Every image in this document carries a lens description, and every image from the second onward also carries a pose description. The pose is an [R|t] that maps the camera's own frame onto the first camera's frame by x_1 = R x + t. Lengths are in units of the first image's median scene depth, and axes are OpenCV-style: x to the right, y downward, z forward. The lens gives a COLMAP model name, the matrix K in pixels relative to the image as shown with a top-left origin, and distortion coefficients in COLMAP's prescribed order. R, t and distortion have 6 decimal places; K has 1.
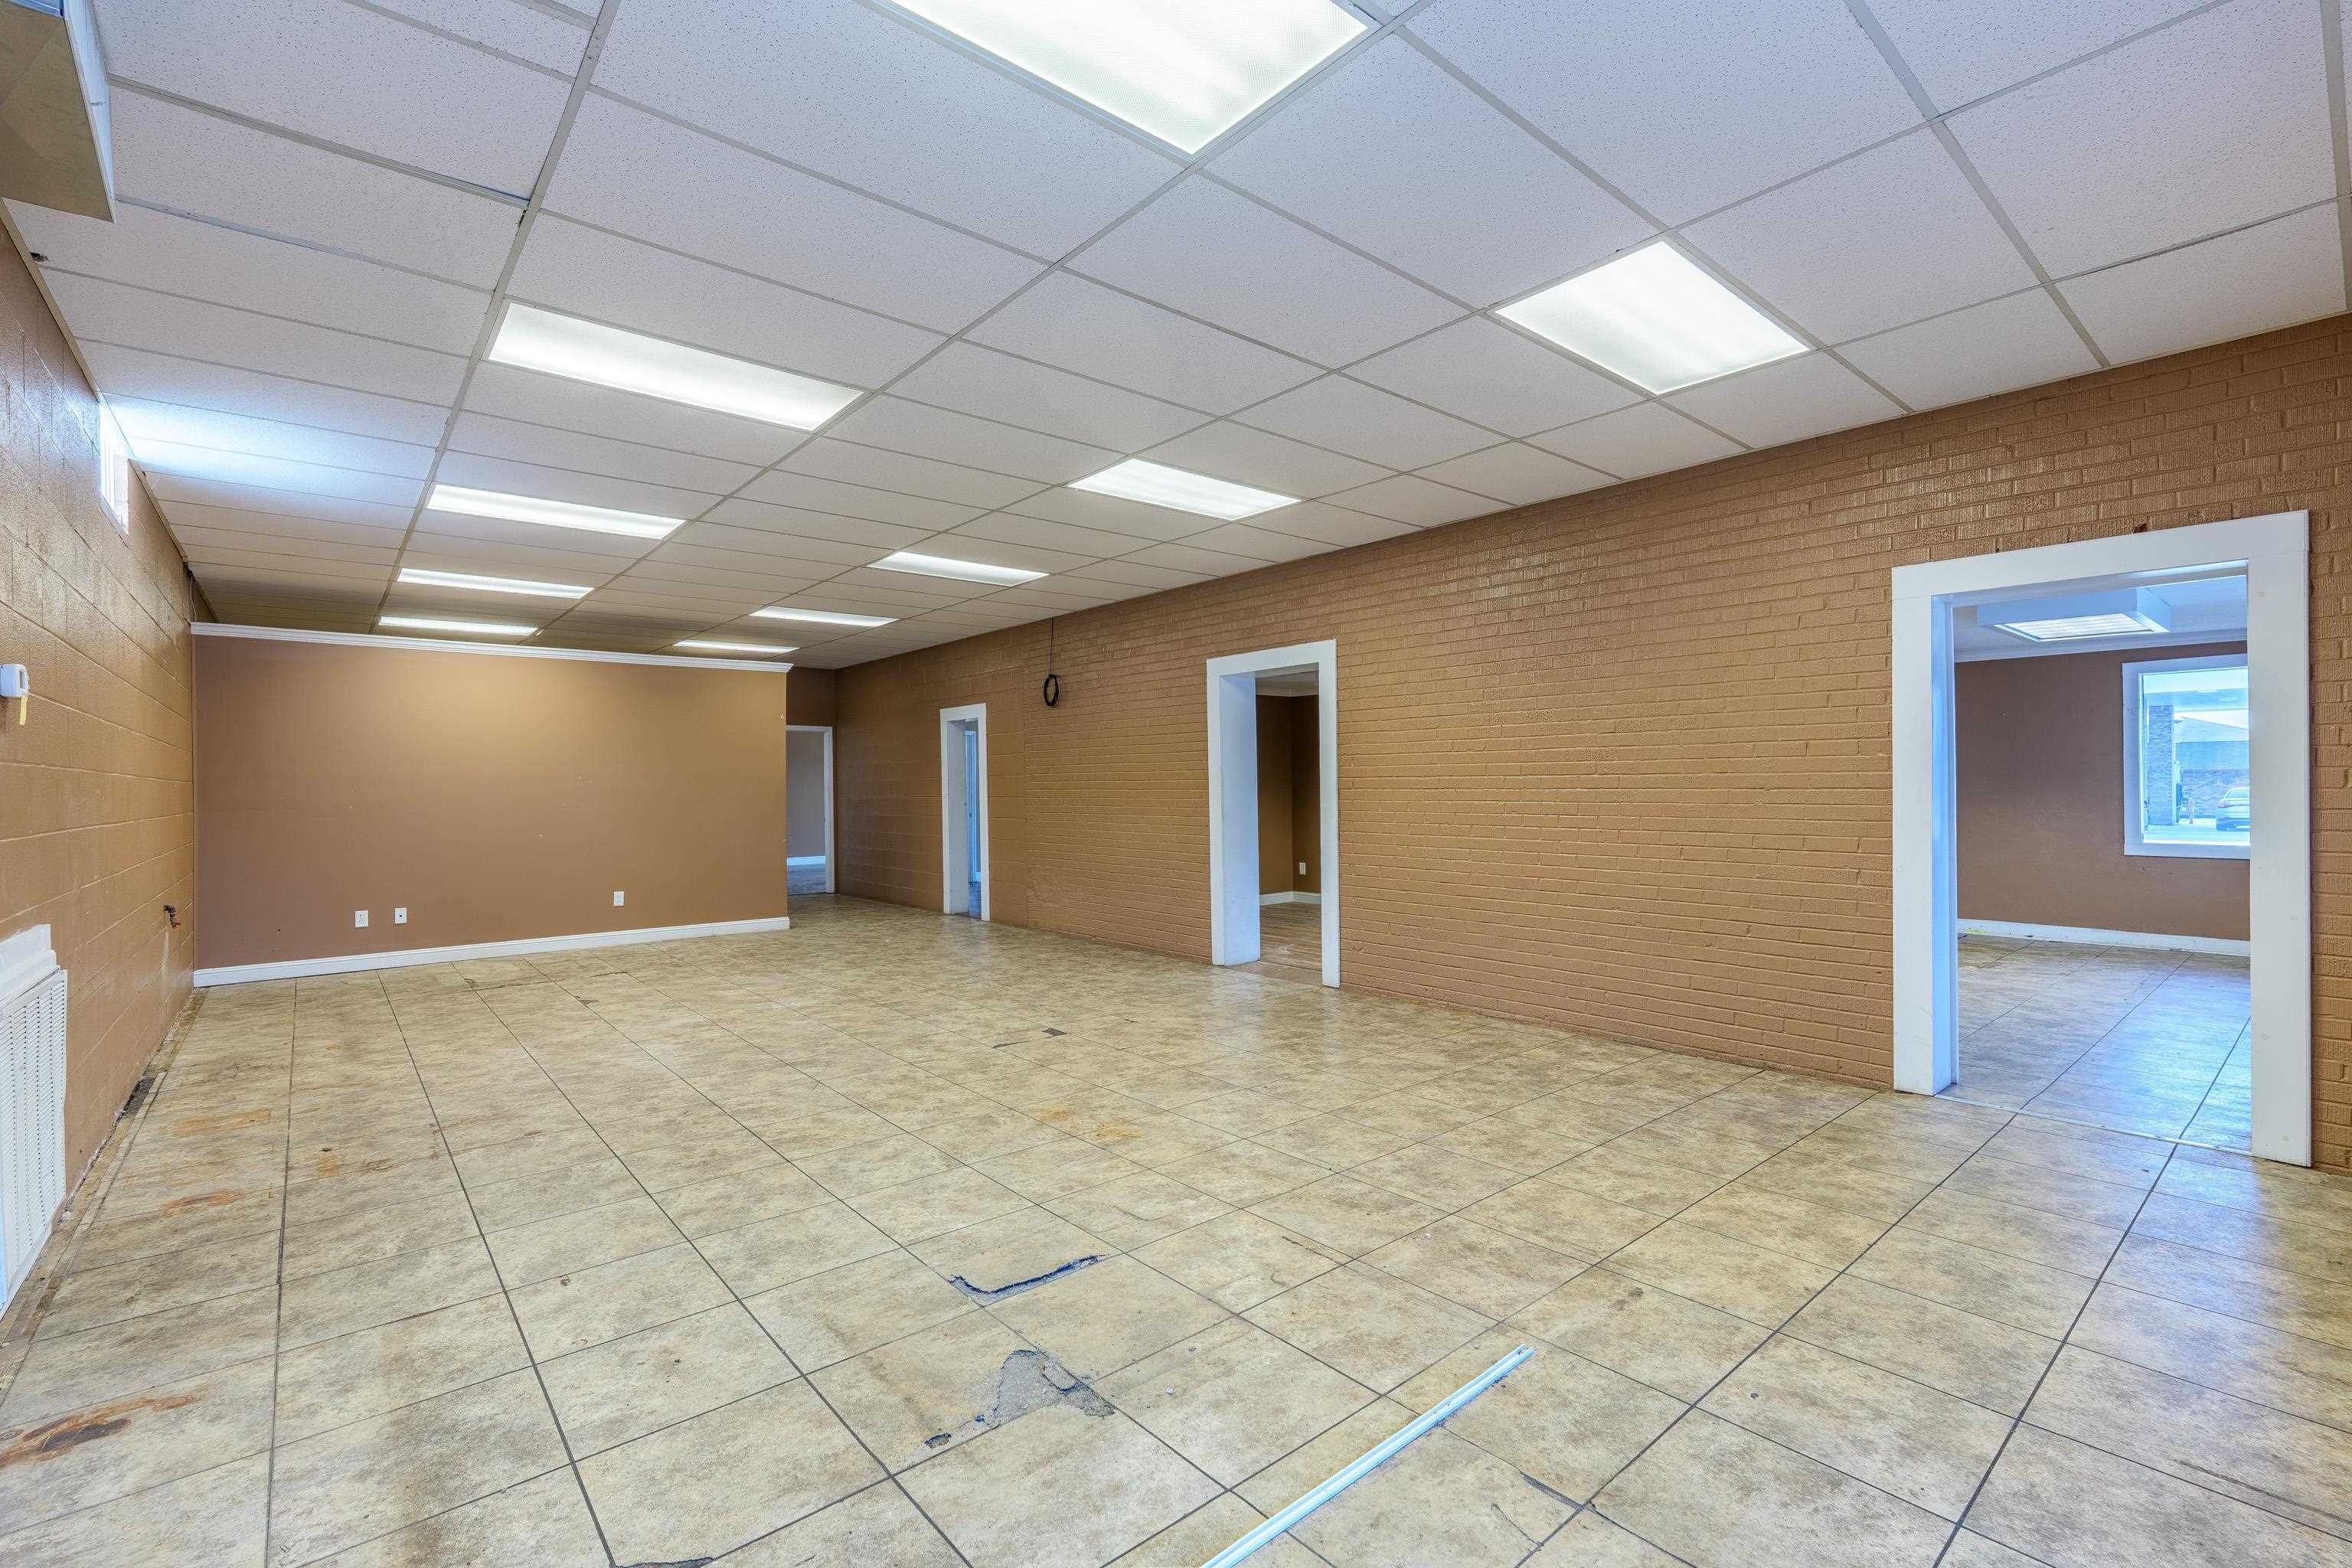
lens RADIAL K [[1036.1, 0, 1175.8], [0, 1036.1, 788.4], [0, 0, 1]] dist [-0.005476, -0.000285]
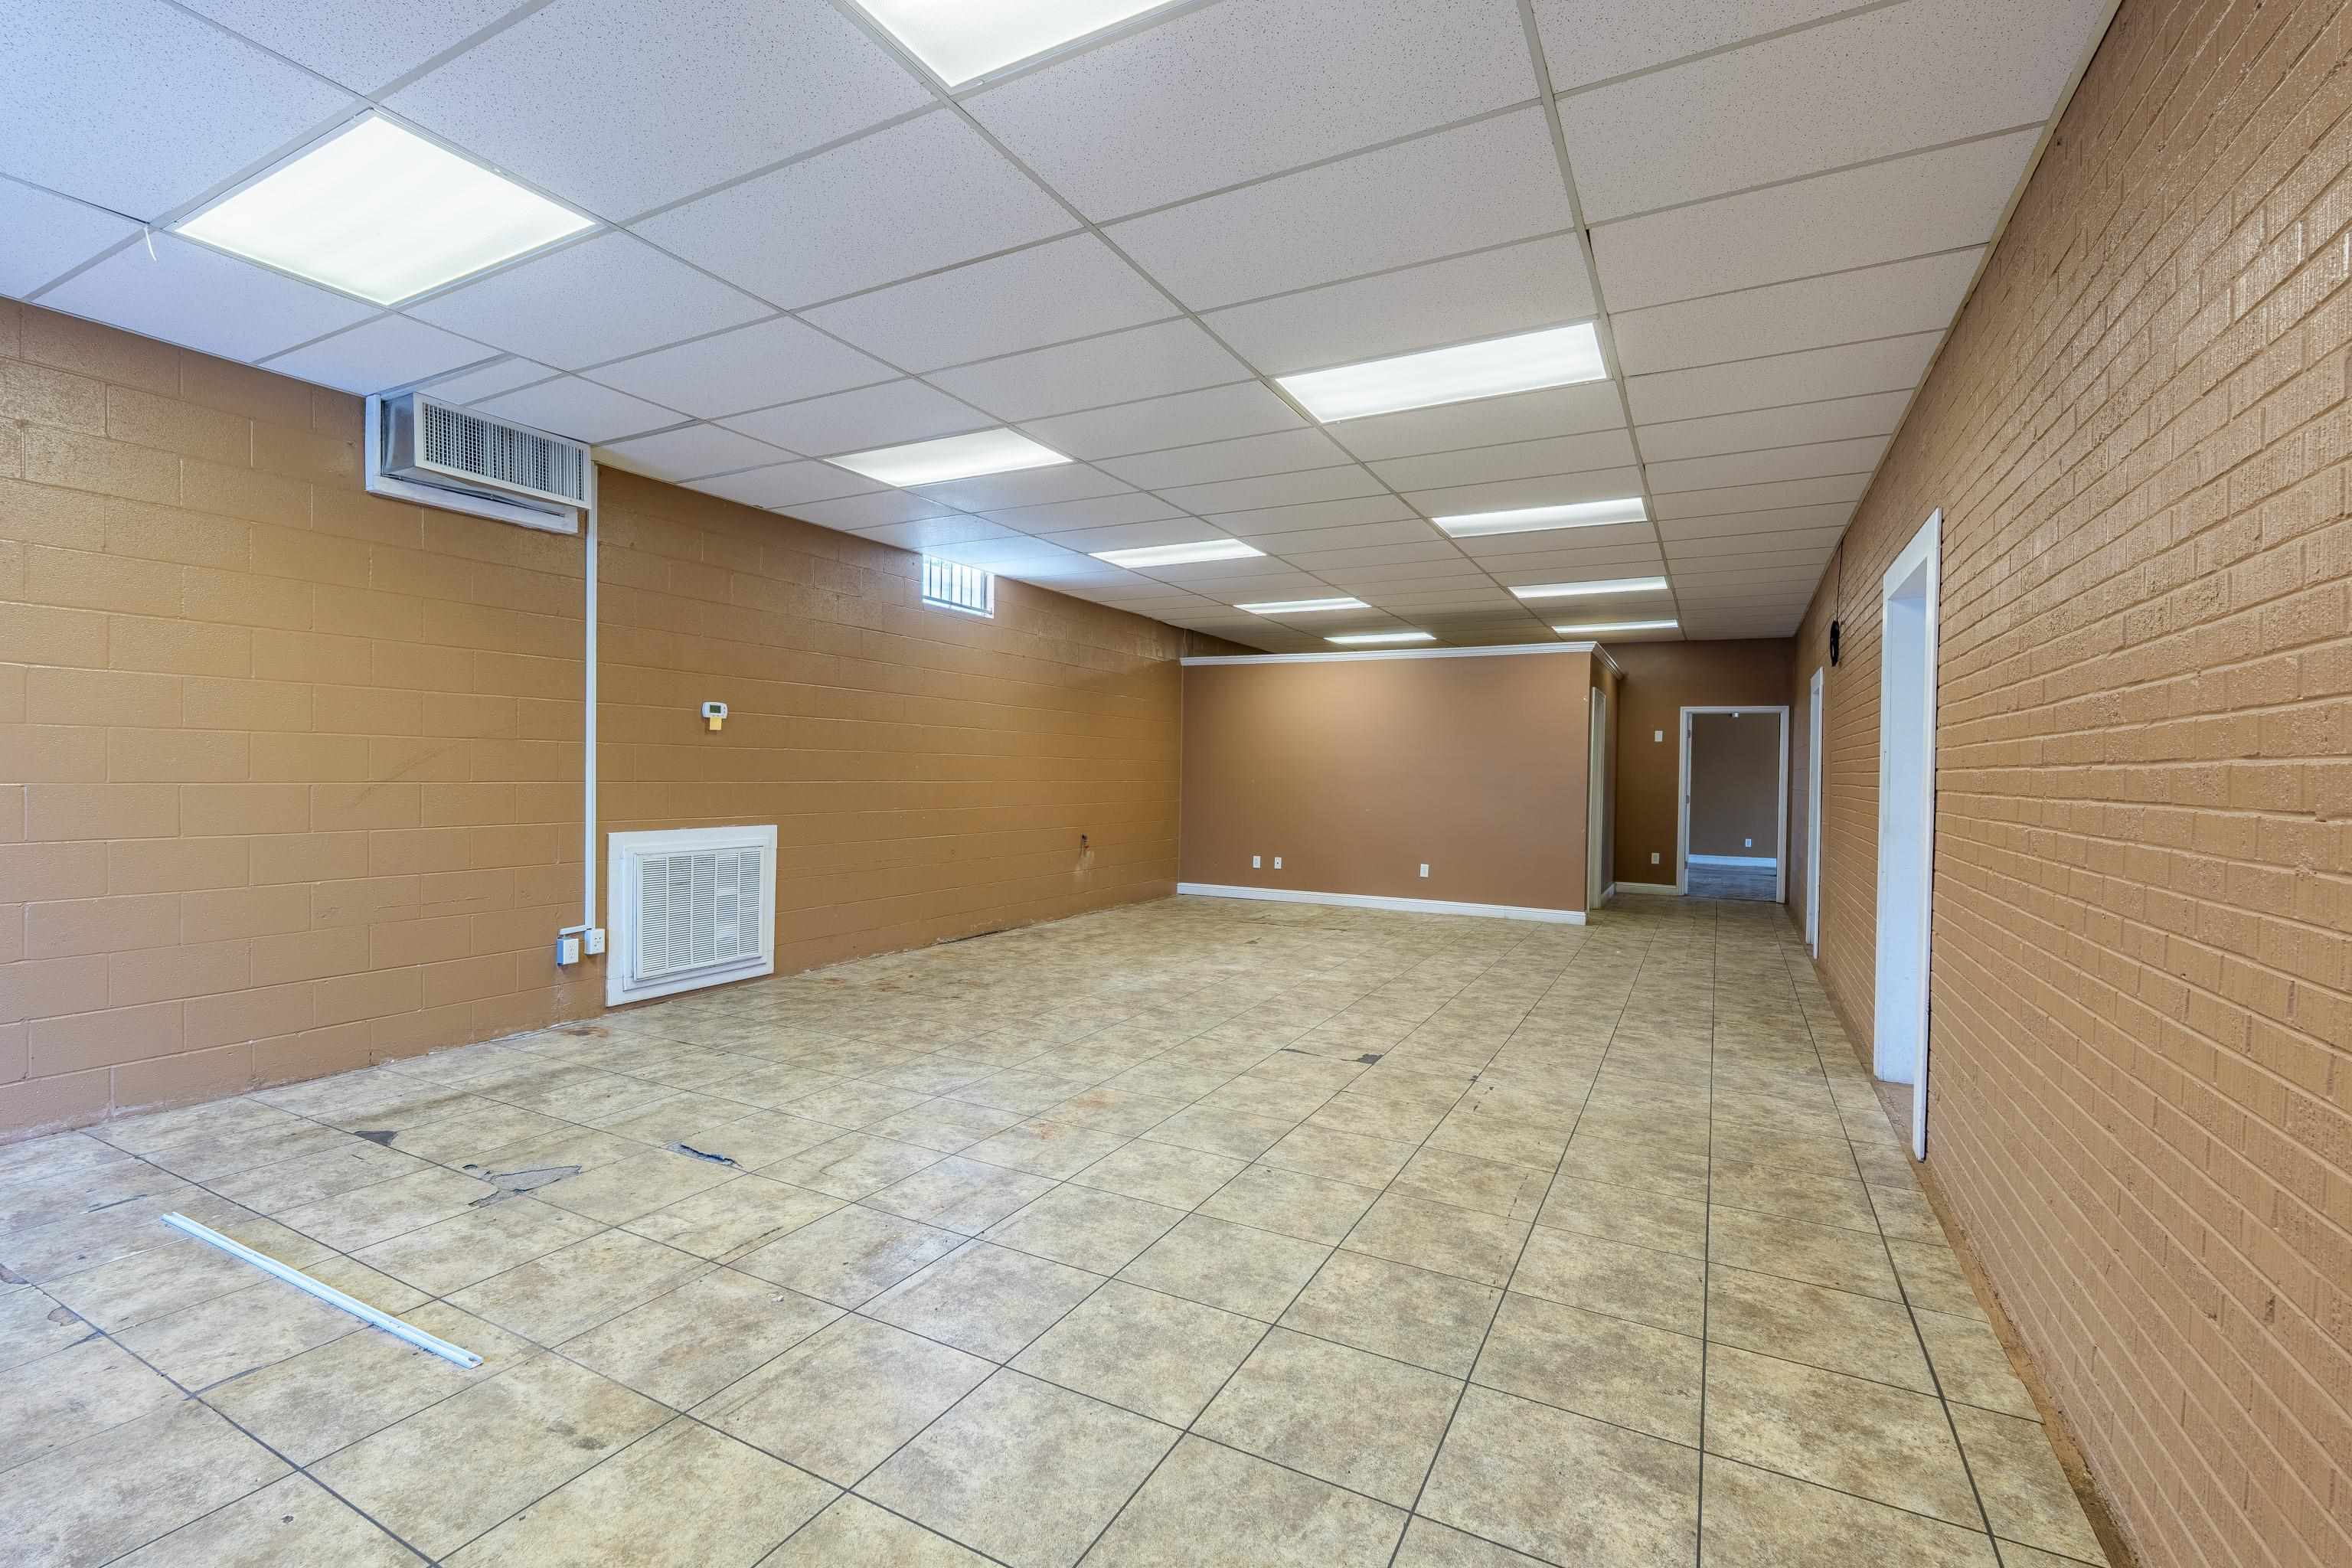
lens RADIAL K [[1036.1, 0, 1181.1], [0, 1036.1, 788.8], [0, 0, 1]] dist [-0.005476, -0.000285]
pose [[0.368853, 0.033015, -0.928901, 0.829944], [-0.022765, 0.999390, 0.026480, -0.009789], [0.929209, 0.011379, 0.369380, 0.723019]]
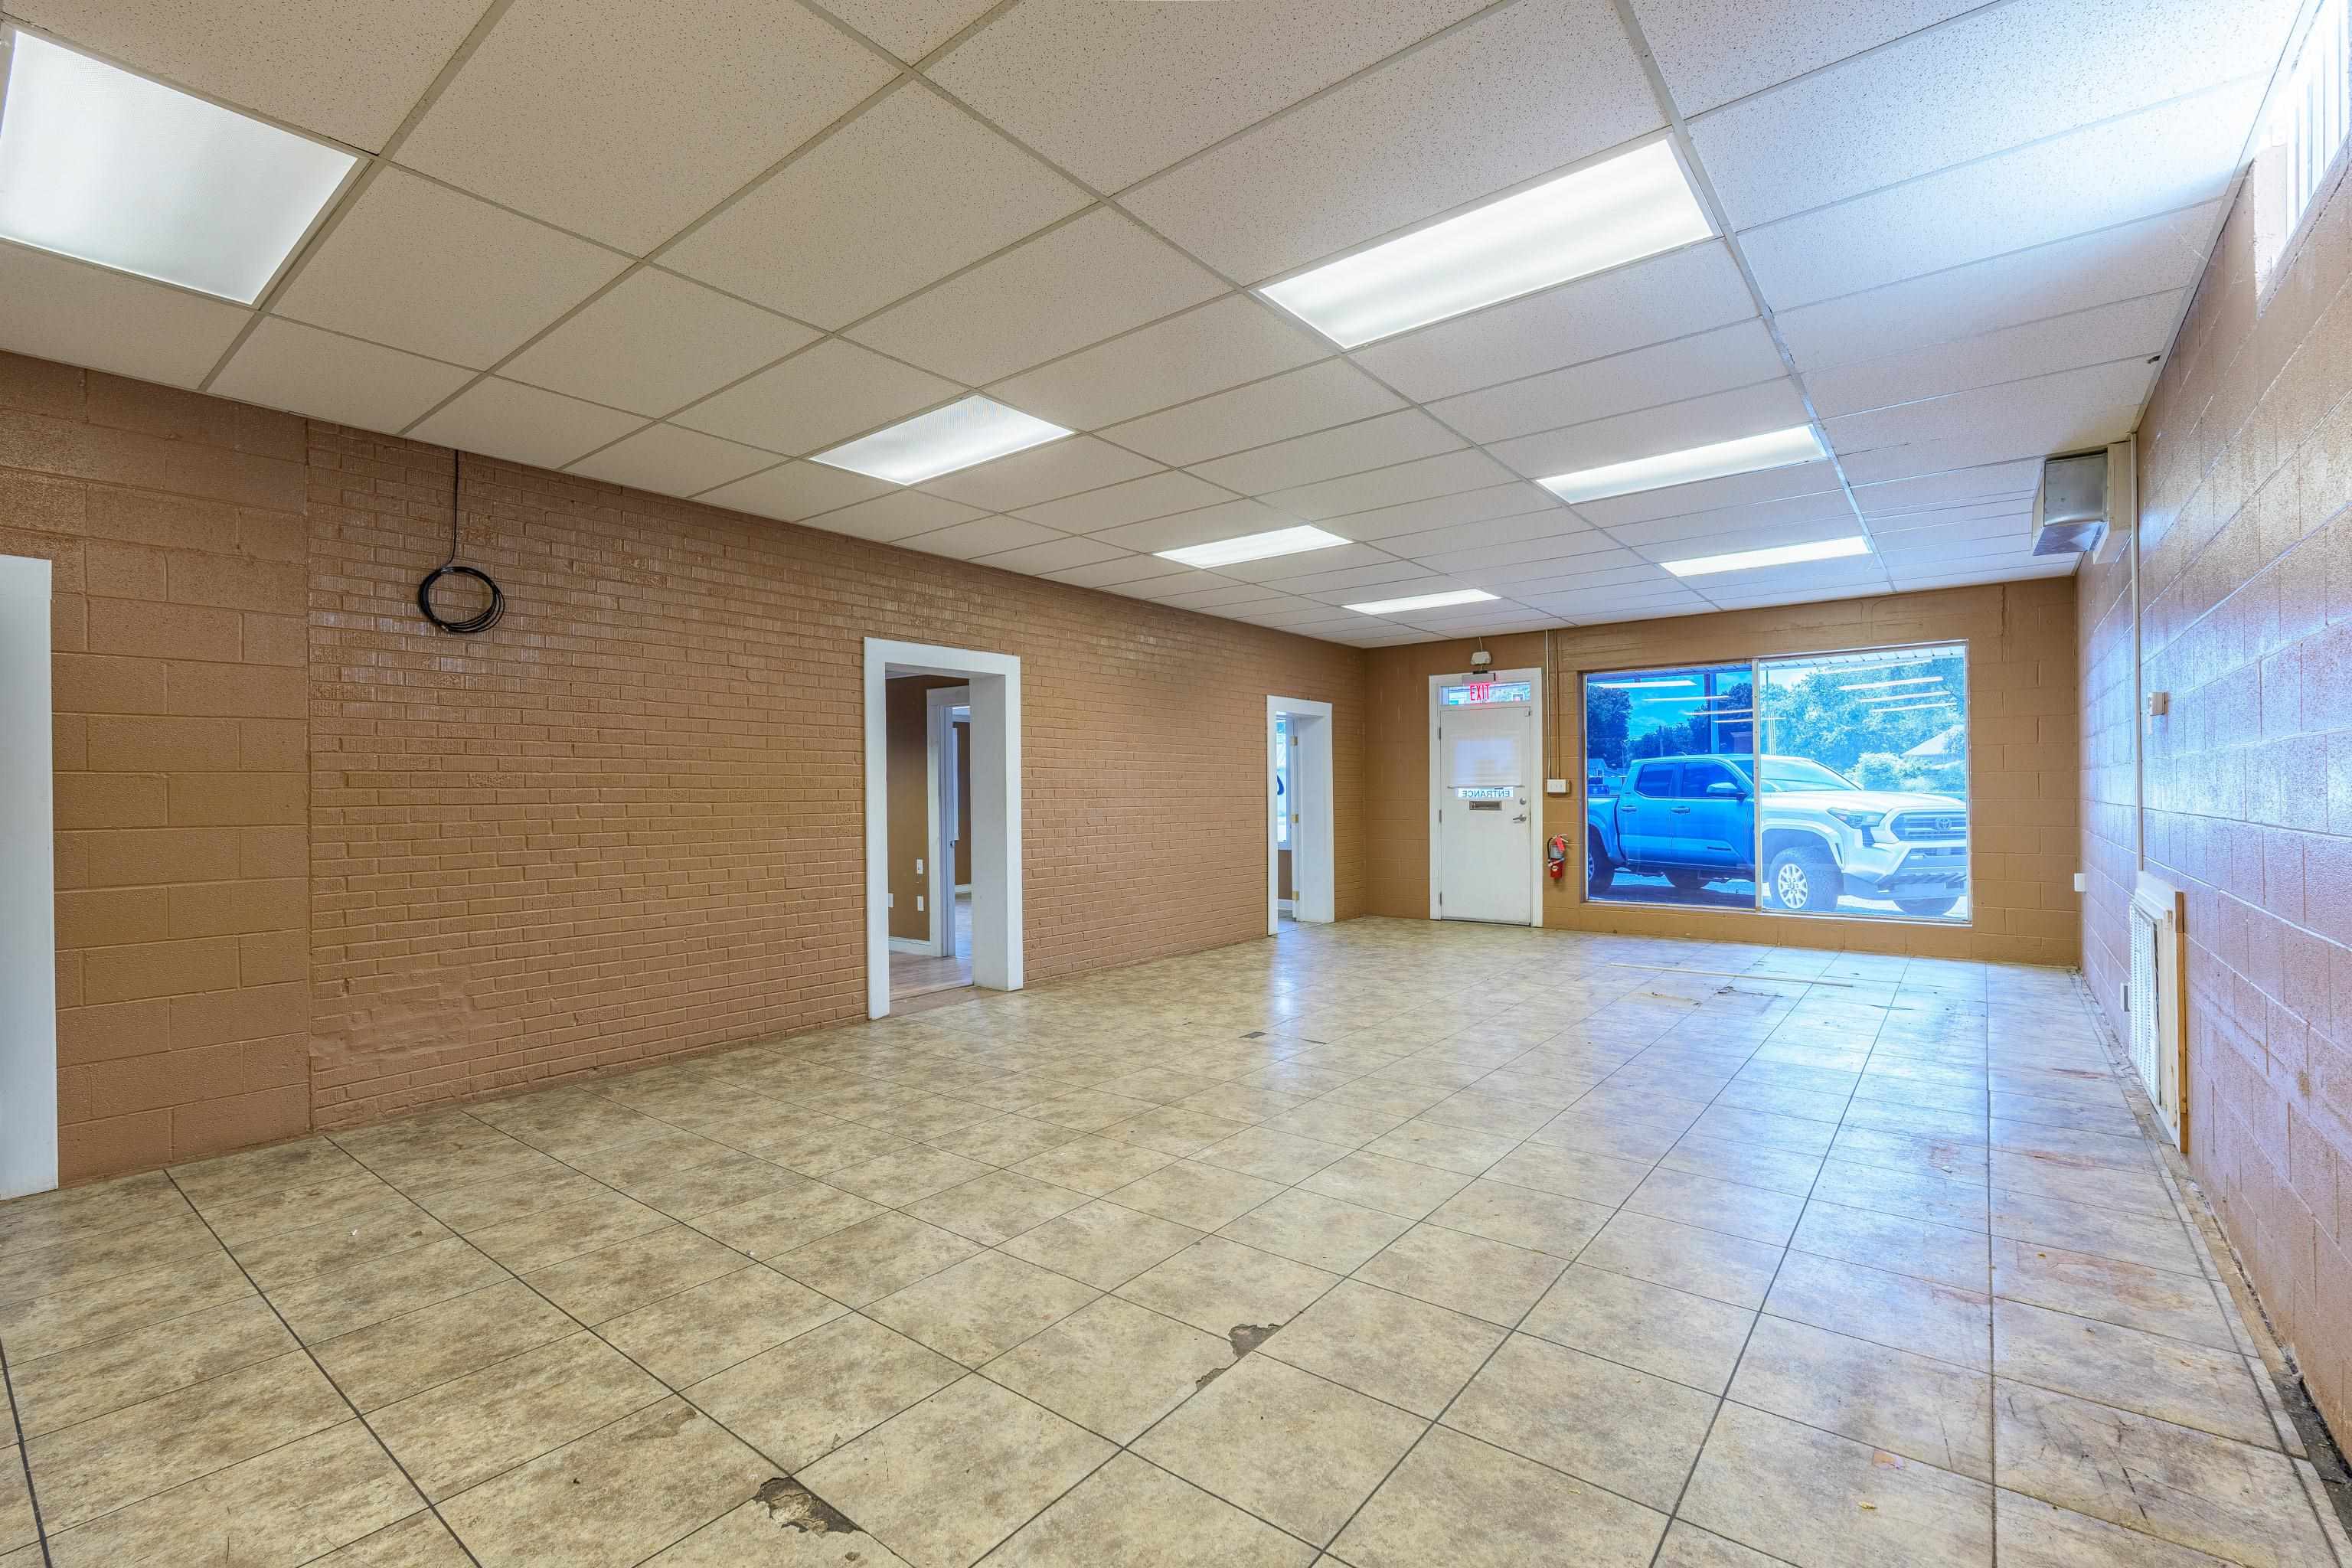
lens RADIAL K [[1036.1, 0, 1174.9], [0, 1036.1, 786.2], [0, 0, 1]] dist [-0.005476, -0.000285]
pose [[-0.203189, 0.018568, 0.978963, -1.442541], [0.013061, 0.999783, -0.016252, 0.011056], [-0.979052, 0.009484, -0.203388, 1.685342]]
